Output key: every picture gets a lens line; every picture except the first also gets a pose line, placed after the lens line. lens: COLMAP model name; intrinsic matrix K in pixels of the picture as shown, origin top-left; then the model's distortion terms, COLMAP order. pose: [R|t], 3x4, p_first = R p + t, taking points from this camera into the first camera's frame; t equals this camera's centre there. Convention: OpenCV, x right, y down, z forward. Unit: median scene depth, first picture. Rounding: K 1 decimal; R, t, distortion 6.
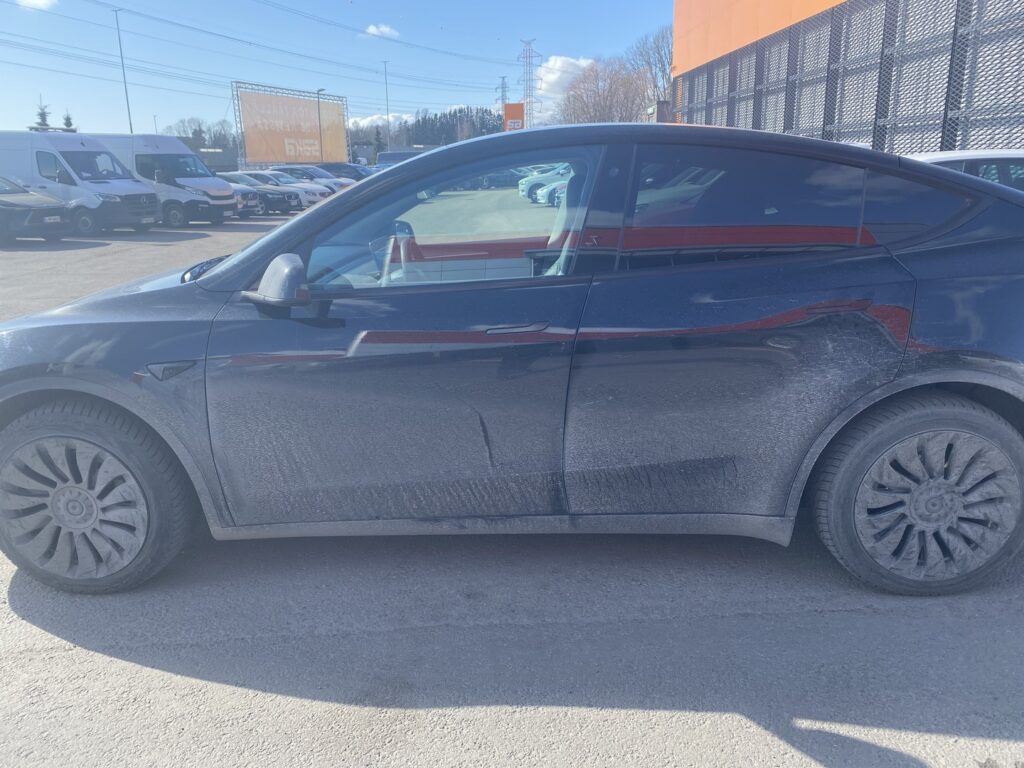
lens RADIAL K [[775.5, 0, 512.9], [0, 775.5, 384.4], [0, 0, 1]] dist [-0.001080, -0.000555]
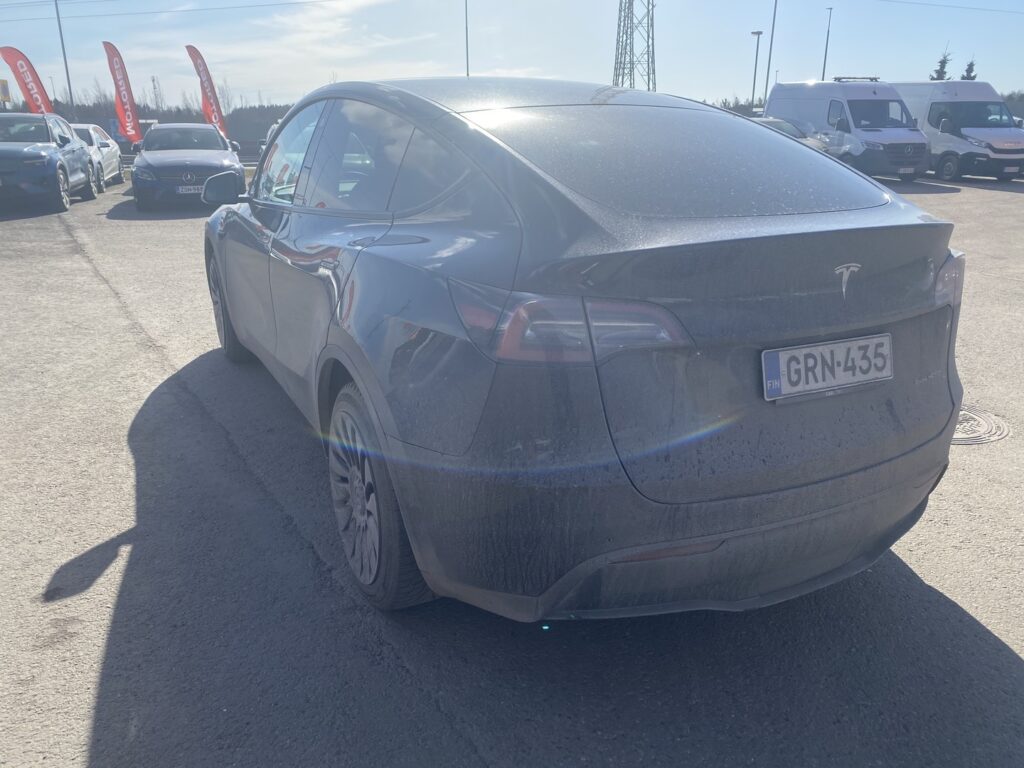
lens RADIAL K [[775.5, 0, 513.0], [0, 775.5, 383.1], [0, 0, 1]] dist [-0.001080, -0.000555]
pose [[0.483852, 0.291344, -0.825231, 0.179663], [-0.241911, 0.950744, 0.193817, -0.025665], [0.841051, 0.105854, 0.530499, 0.087695]]
